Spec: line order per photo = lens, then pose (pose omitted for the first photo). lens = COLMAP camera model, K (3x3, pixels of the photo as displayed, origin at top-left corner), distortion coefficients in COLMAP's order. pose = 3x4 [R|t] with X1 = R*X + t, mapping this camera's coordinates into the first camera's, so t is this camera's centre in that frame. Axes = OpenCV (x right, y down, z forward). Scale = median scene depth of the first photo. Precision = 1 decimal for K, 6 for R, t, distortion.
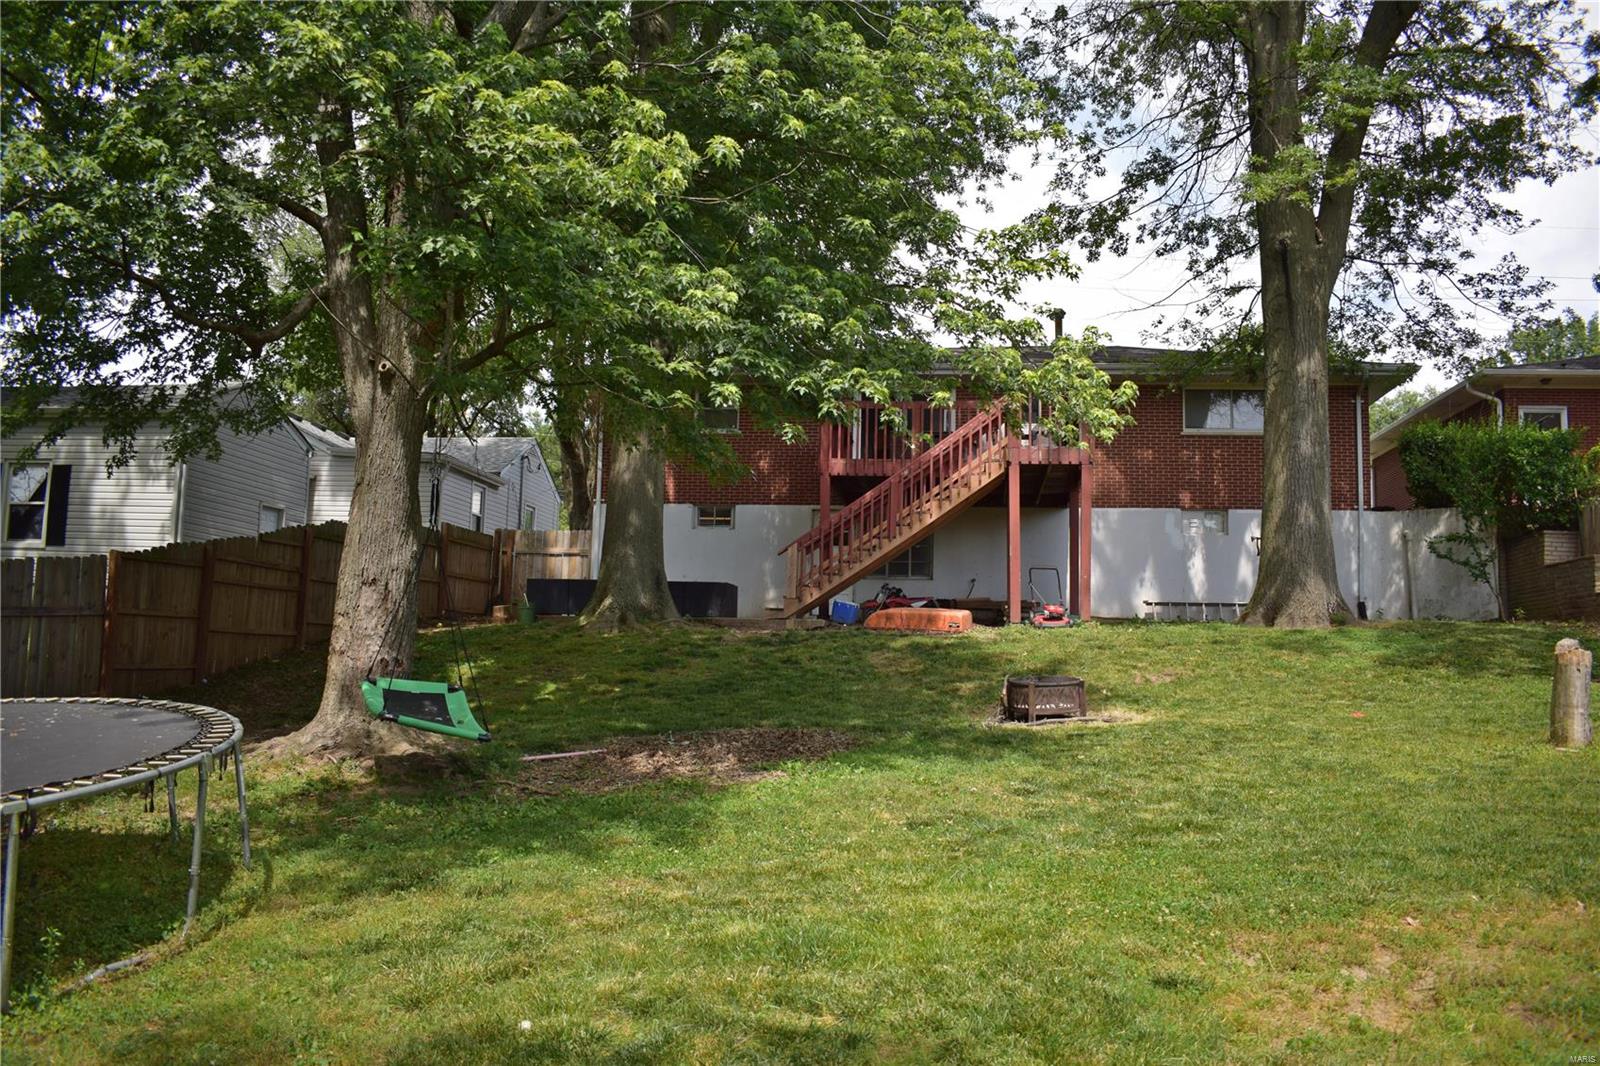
lens RADIAL K [[1245.6, 0, 800.0], [0, 1245.6, 533.0], [0, 0, 1]] dist [-0.096016, 0.015107]
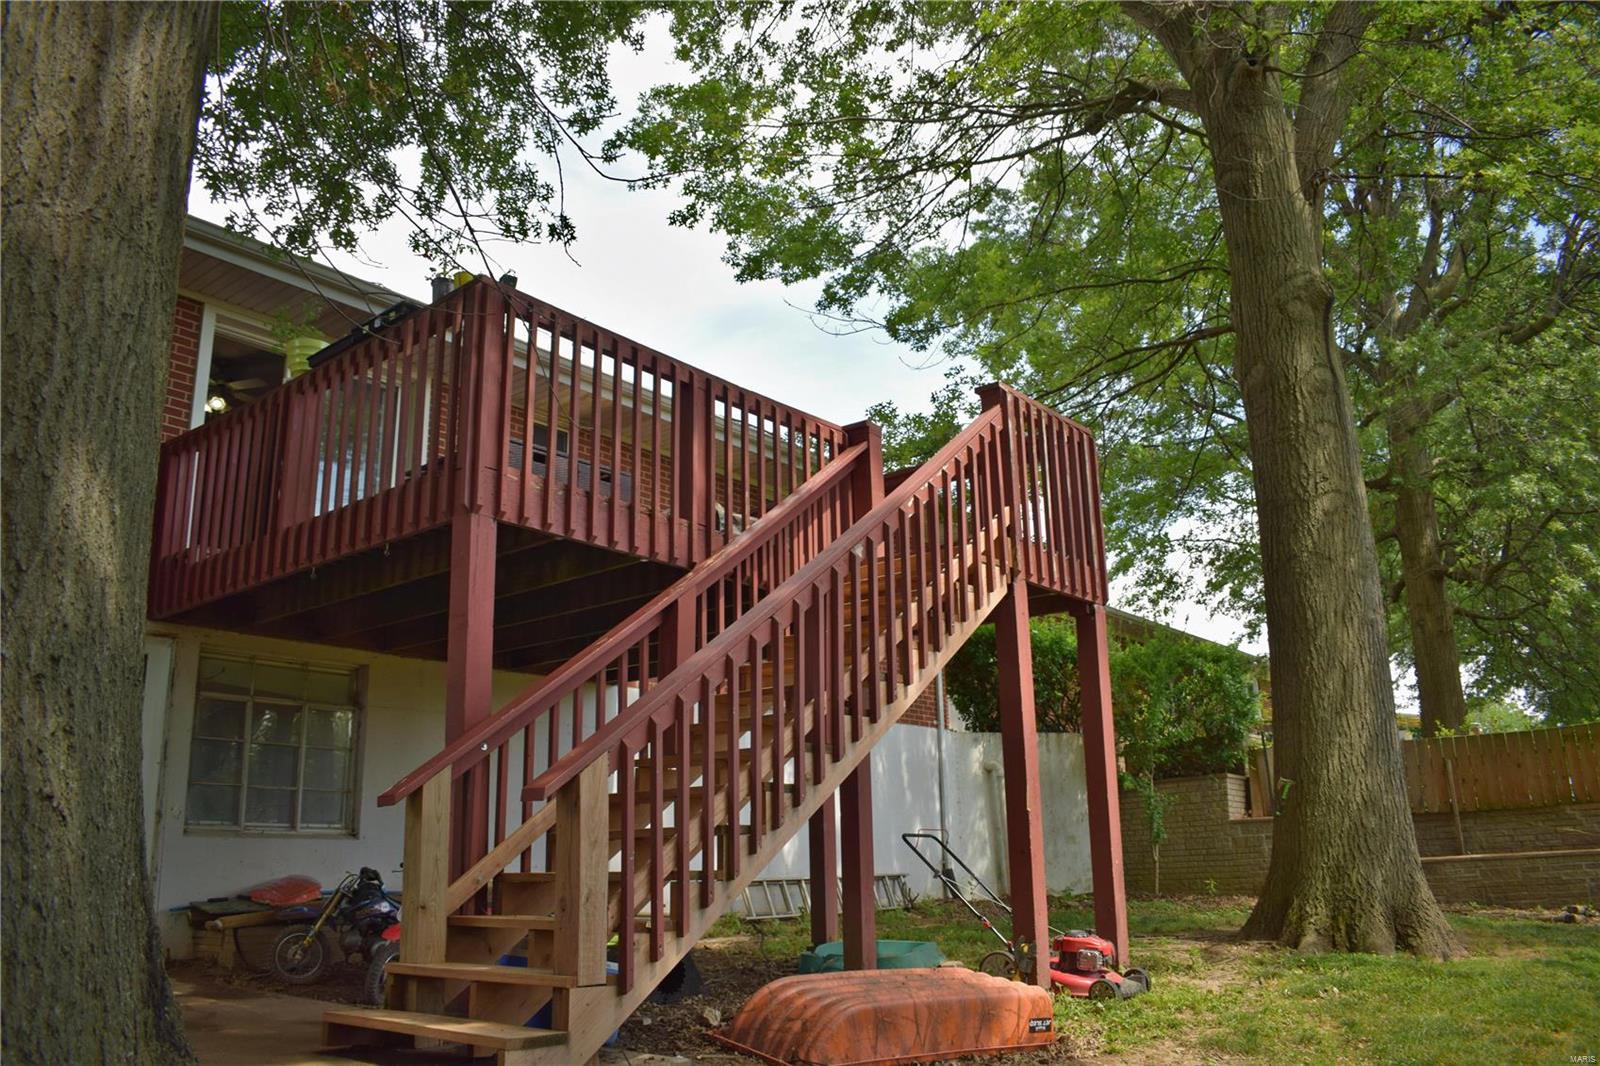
lens RADIAL K [[1237.8, 0, 799.8], [0, 1237.8, 536.2], [0, 0, 1]] dist [-0.092136, 0.009045]
pose [[0.495894, 0.189271, 0.847505, -0.202262], [-0.059017, 0.981047, -0.184563, 0.009199], [-0.866375, 0.041506, 0.497666, 0.853934]]
